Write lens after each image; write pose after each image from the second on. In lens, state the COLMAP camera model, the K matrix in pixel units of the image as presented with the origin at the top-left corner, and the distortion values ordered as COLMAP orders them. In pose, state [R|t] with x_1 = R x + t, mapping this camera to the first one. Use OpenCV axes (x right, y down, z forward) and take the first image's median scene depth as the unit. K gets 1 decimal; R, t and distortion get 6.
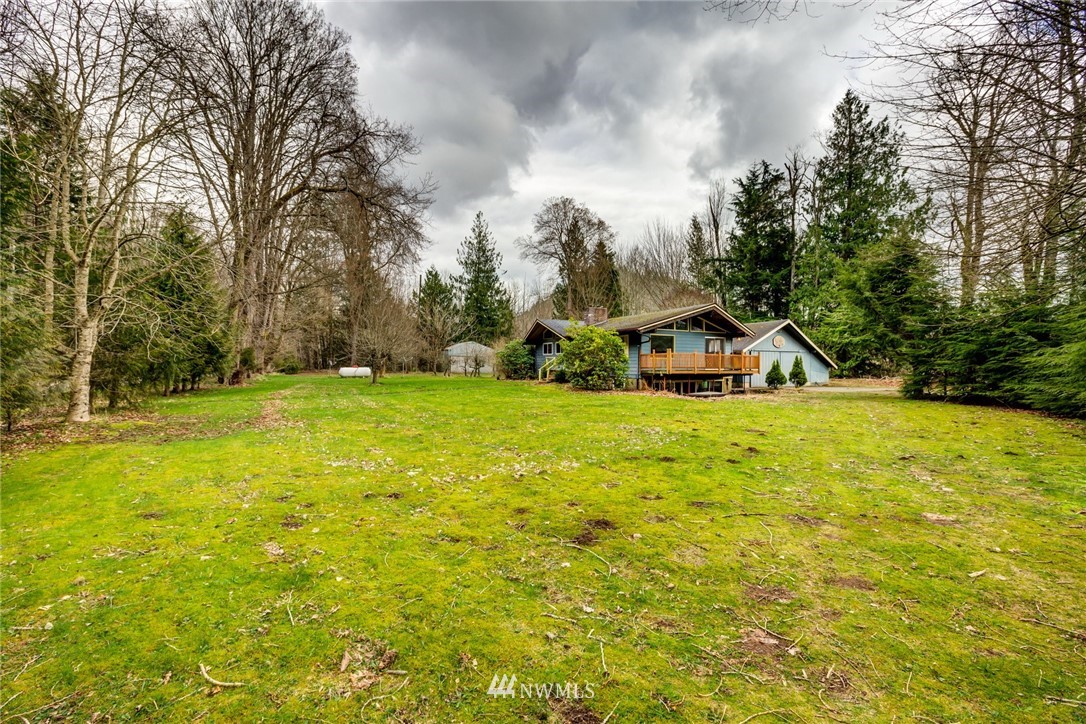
lens RADIAL K [[505.0, 0, 540.4], [0, 505.0, 361.3], [0, 0, 1]] dist [-0.037233, 0.003492]
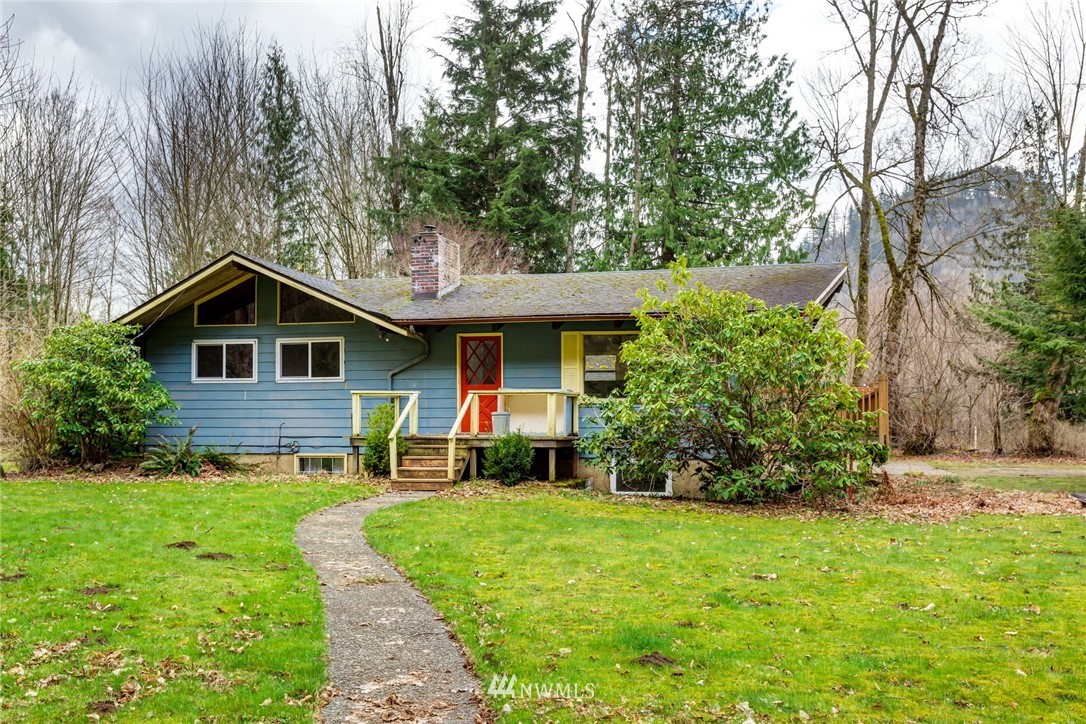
lens RADIAL K [[1025.3, 0, 546.8], [0, 1025.3, 368.8], [0, 0, 1]] dist [0.027102, 0.000000]
pose [[0.640066, 0.029741, 0.767744, -0.262638], [-0.005819, 0.999410, -0.033864, -0.001504], [-0.768297, 0.017208, 0.639862, 0.409039]]
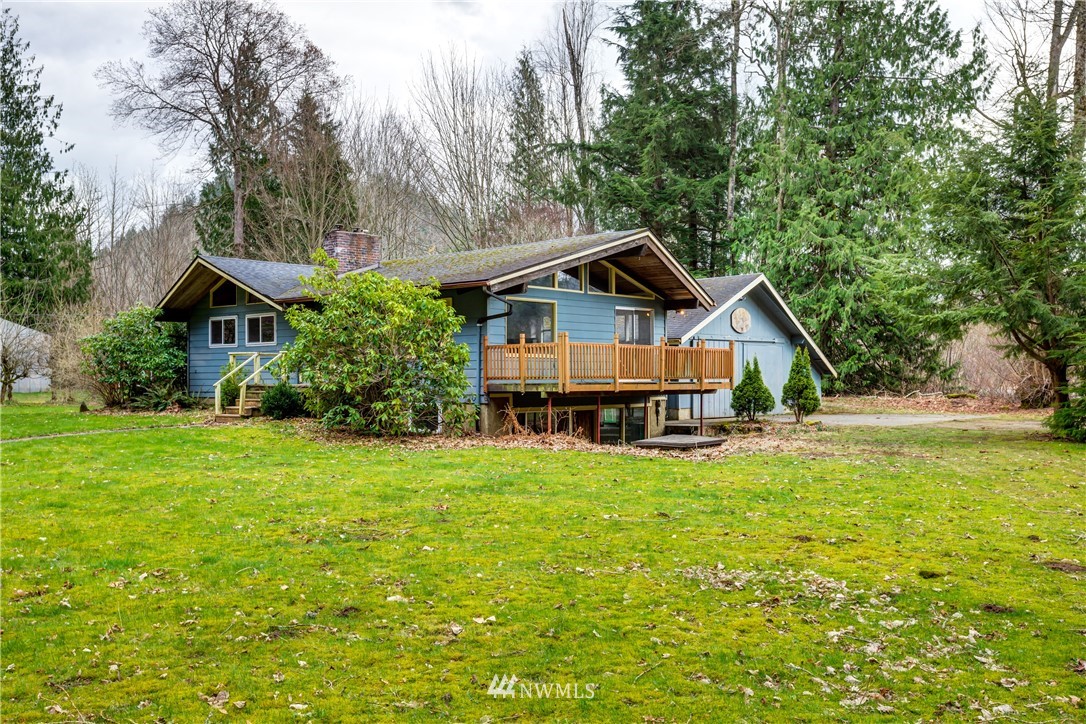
lens RADIAL K [[1035.4, 0, 538.1], [0, 1035.4, 358.2], [0, 0, 1]] dist [0.053251, 0.000000]
pose [[0.932862, 0.000150, 0.360234, -0.041460], [0.001561, 0.999989, -0.004458, 0.000158], [-0.360230, 0.004721, 0.932852, 0.119627]]
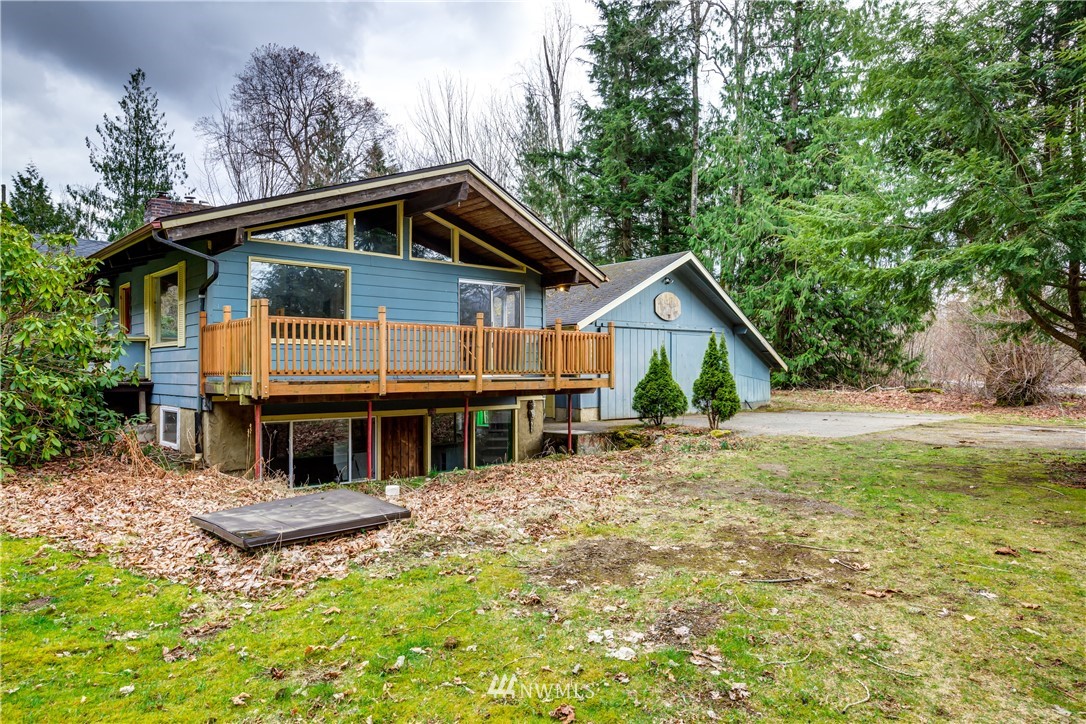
lens RADIAL K [[707.1, 0, 541.1], [0, 707.1, 358.2], [0, 0, 1]] dist [-0.009118, 0.003439]
pose [[0.965999, -0.002357, 0.258536, 0.170301], [0.003023, 0.999993, -0.002179, 0.003402], [-0.258529, 0.002886, 0.965999, 0.351509]]
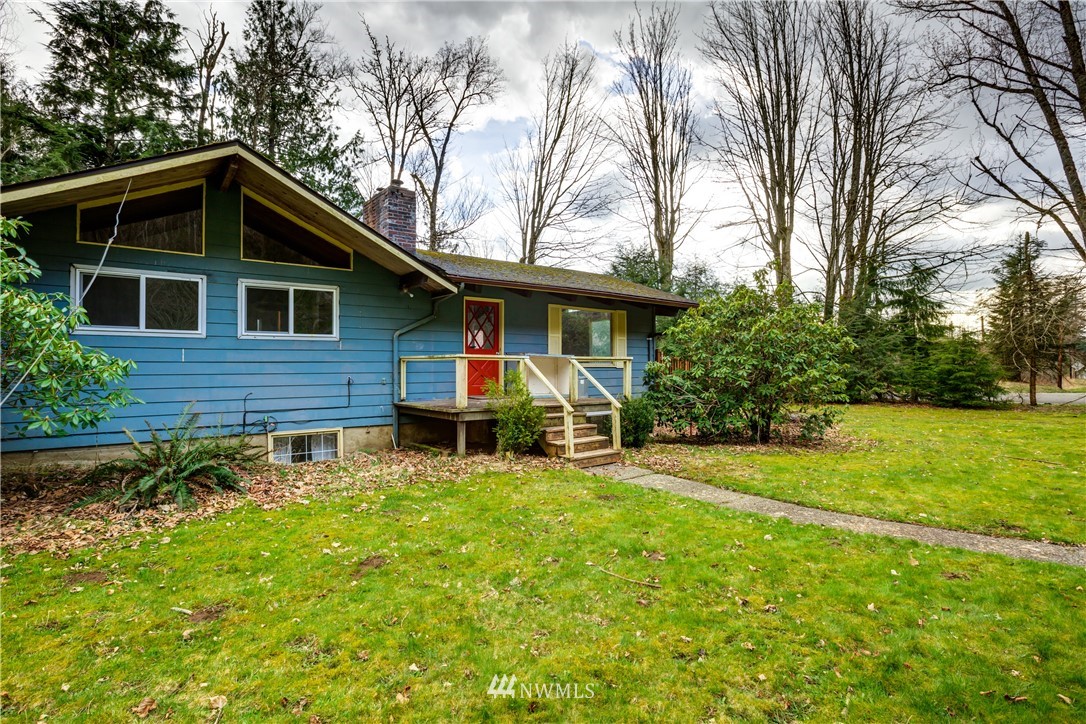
lens RADIAL K [[538.2, 0, 542.5], [0, 538.2, 354.6], [0, 0, 1]] dist [-0.006015, -0.000552]
pose [[-0.197277, 0.018201, 0.980179, -0.176386], [-0.008989, 0.999752, -0.020374, -0.002234], [-0.980306, -0.012830, -0.197065, 0.746035]]
